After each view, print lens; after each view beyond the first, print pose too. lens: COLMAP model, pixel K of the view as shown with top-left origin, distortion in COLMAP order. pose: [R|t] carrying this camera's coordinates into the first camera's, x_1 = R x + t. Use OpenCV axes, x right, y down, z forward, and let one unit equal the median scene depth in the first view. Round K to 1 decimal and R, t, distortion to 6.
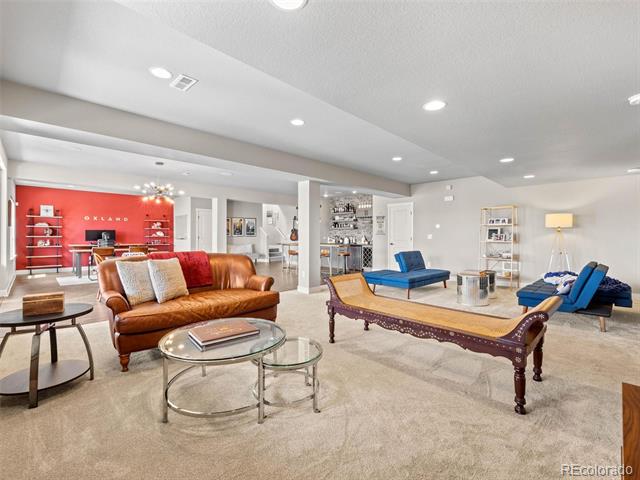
lens RADIAL K [[291.1, 0, 320.0], [0, 291.1, 236.5], [0, 0, 1]] dist [-0.000396, 0.000208]
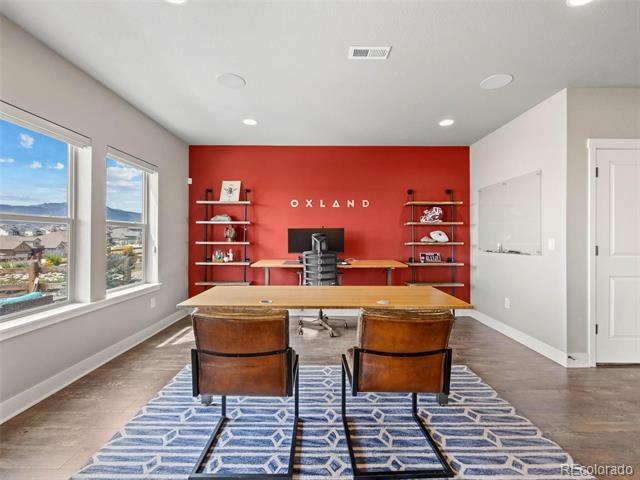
lens RADIAL K [[291.1, 0, 322.1], [0, 291.1, 238.0], [0, 0, 1]] dist [-0.000396, 0.000208]
pose [[0.704766, 0.000962, -0.709439, -0.435599], [-0.003005, 0.999994, -0.001629, -0.007146], [0.709434, 0.003280, 0.704765, 0.697148]]
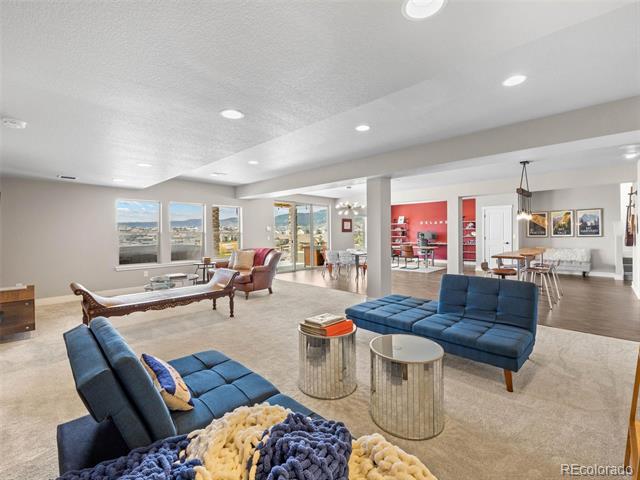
lens RADIAL K [[291.1, 0, 321.0], [0, 291.1, 238.6], [0, 0, 1]] dist [-0.000396, 0.000208]
pose [[0.026152, 0.012615, -0.999578, 0.541662], [0.004369, 0.999909, 0.012734, -0.009475], [0.999648, -0.004700, 0.026094, 0.490541]]
